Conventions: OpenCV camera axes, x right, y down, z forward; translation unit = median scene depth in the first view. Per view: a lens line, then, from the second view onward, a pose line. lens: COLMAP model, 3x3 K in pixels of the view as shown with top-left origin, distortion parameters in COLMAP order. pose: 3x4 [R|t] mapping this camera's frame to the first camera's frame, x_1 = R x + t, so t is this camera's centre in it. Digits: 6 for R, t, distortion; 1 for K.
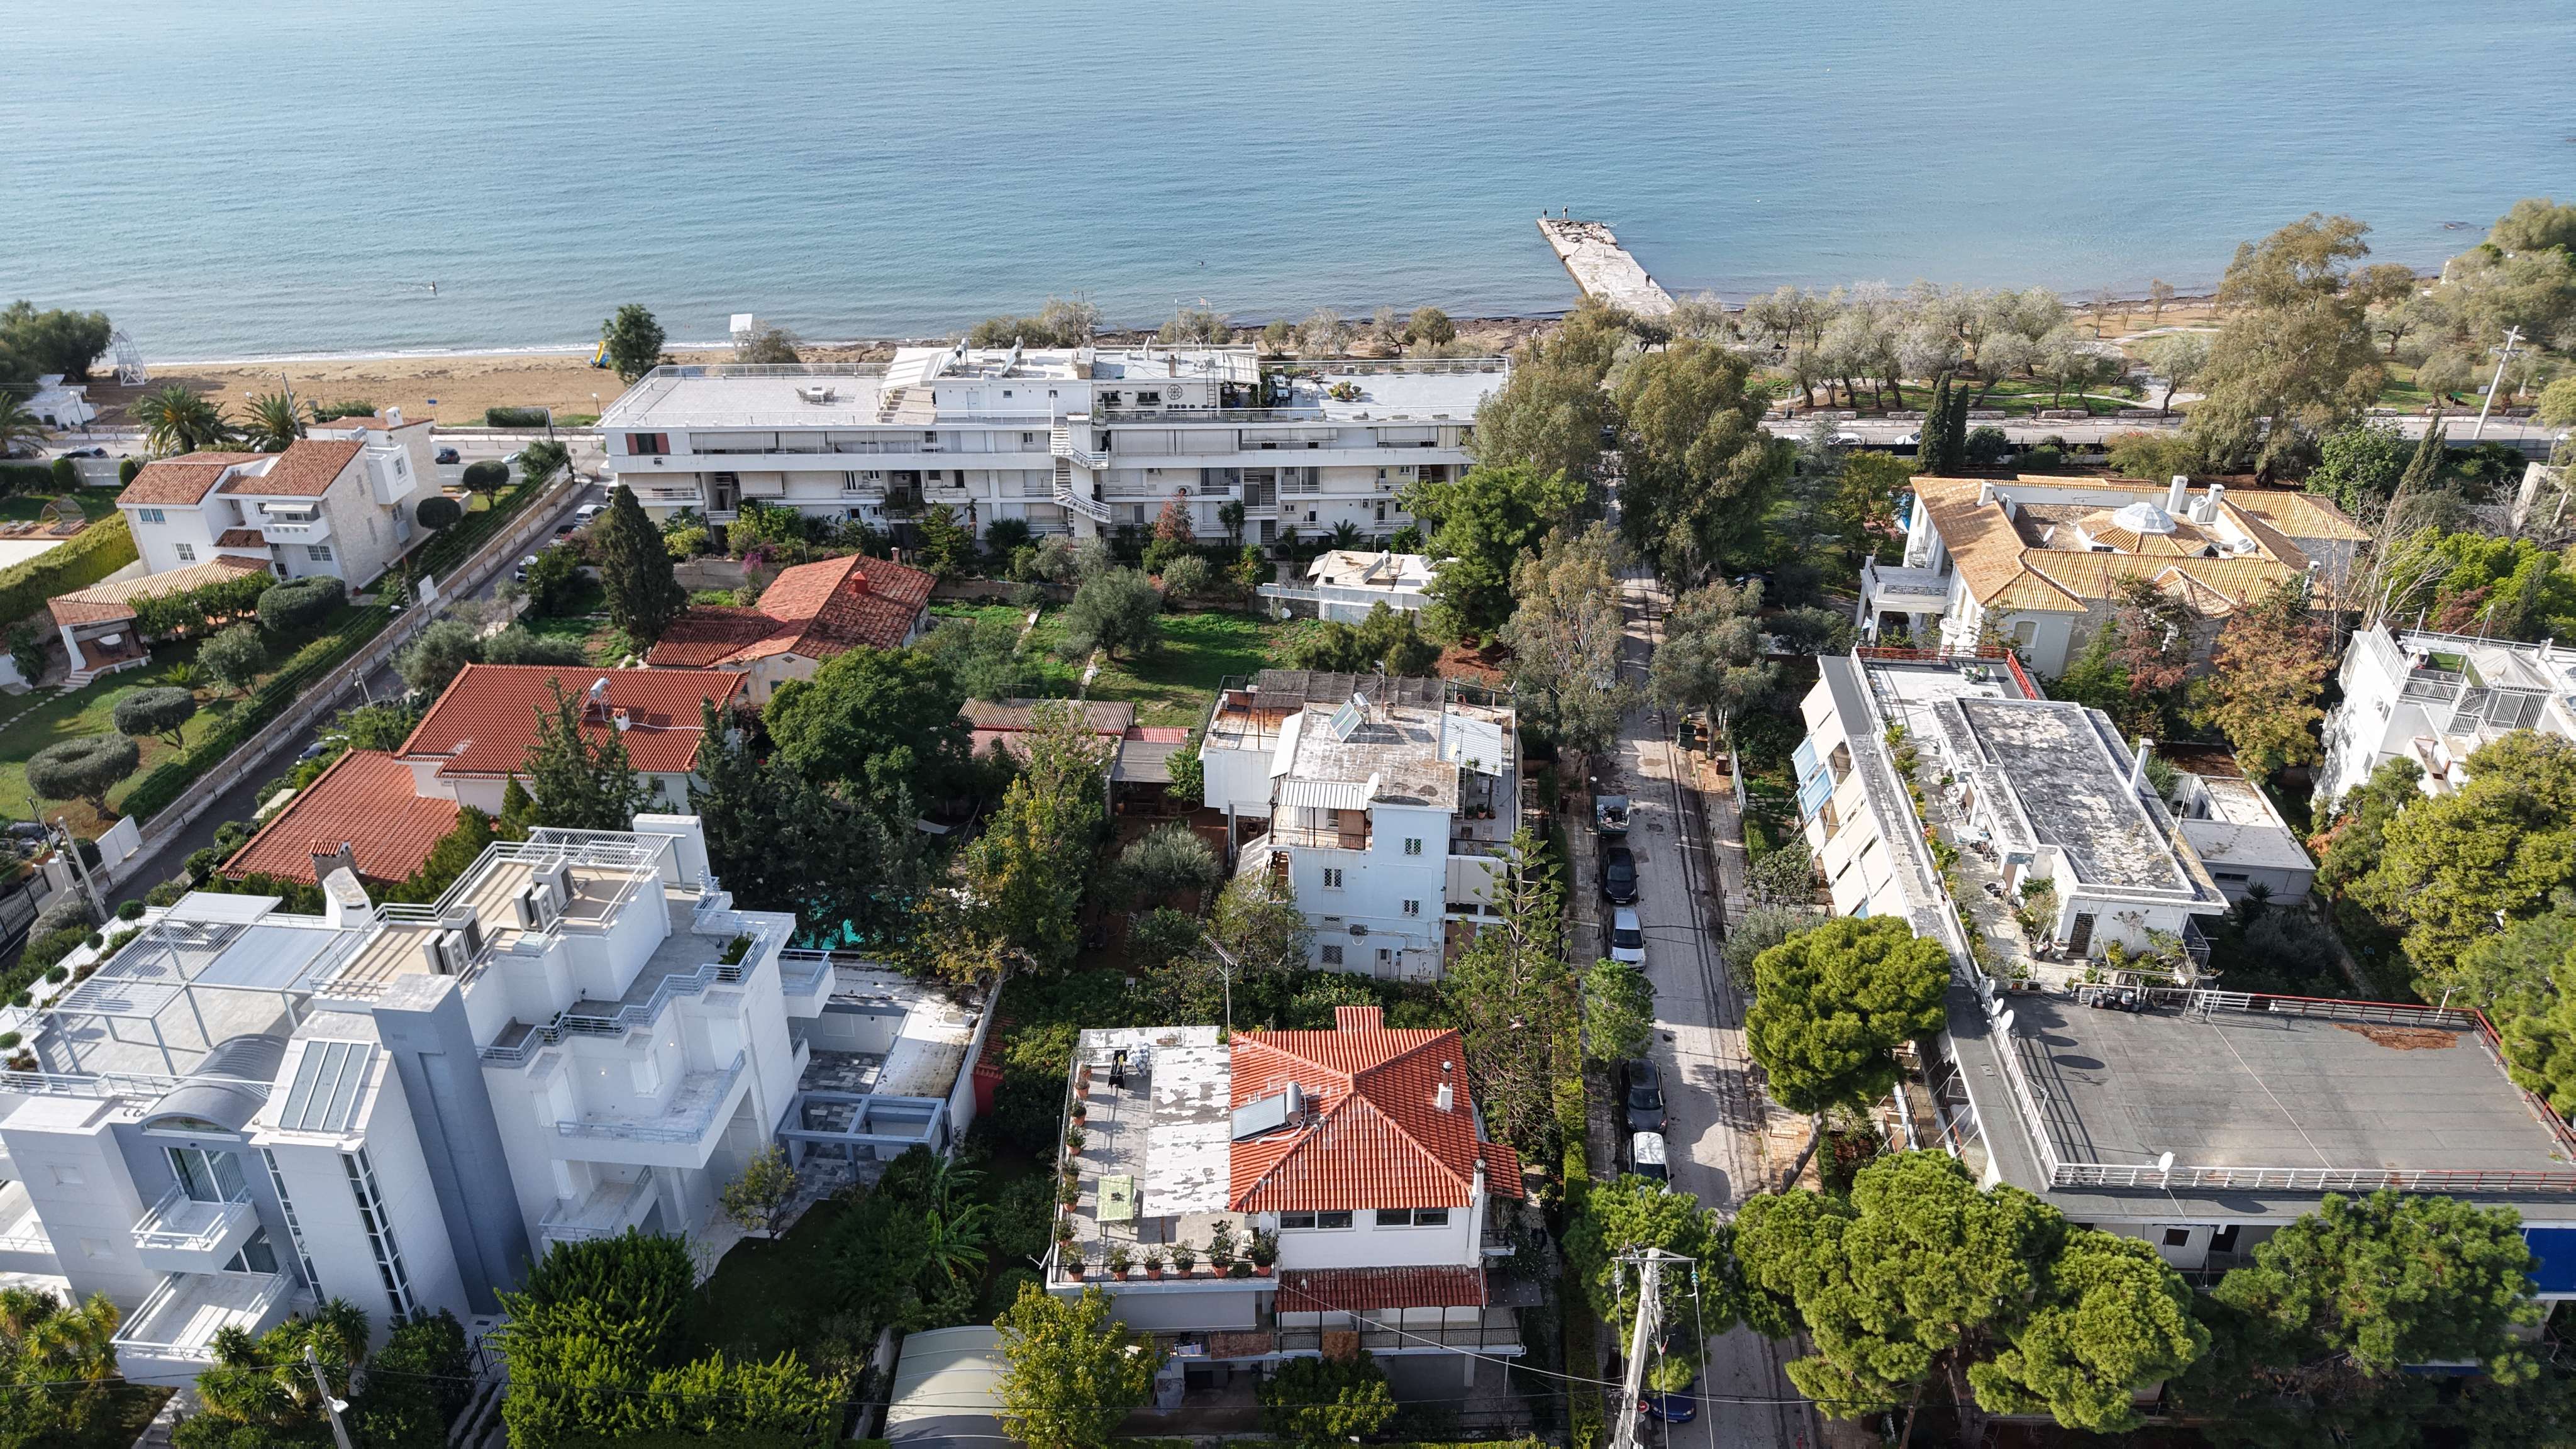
lens RADIAL K [[1743.4, 0, 1277.4], [0, 1743.4, 717.7], [0, 0, 1]] dist [0.058114, -0.055671]
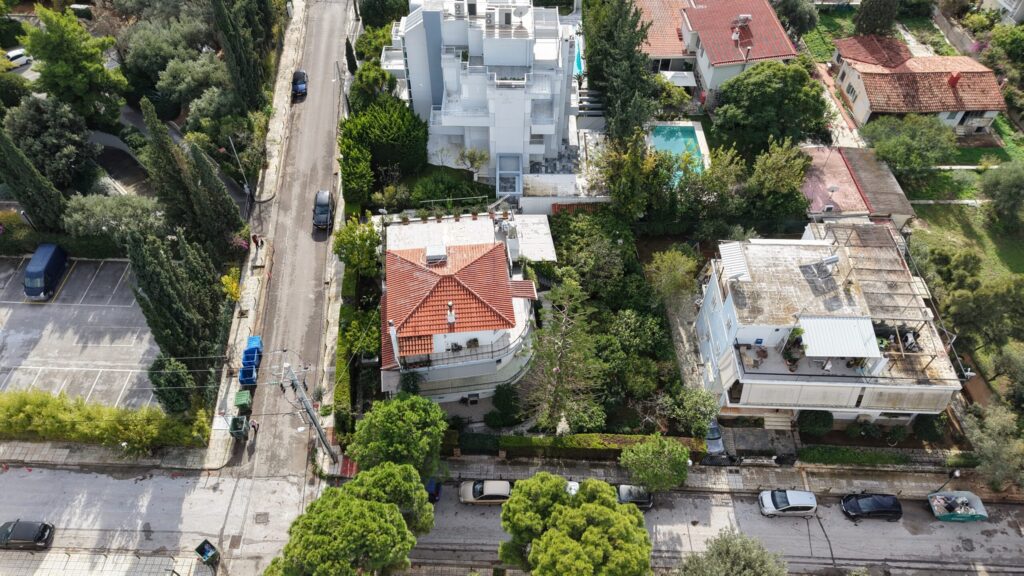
lens RADIAL K [[693.0, 0, 507.8], [0, 693.0, 285.3], [0, 0, 1]] dist [0.058114, -0.055671]
pose [[0.093604, 0.753879, -0.650311, 0.577609], [-0.470611, 0.609104, 0.638371, -0.337109], [0.877362, 0.246289, 0.411799, 0.706776]]
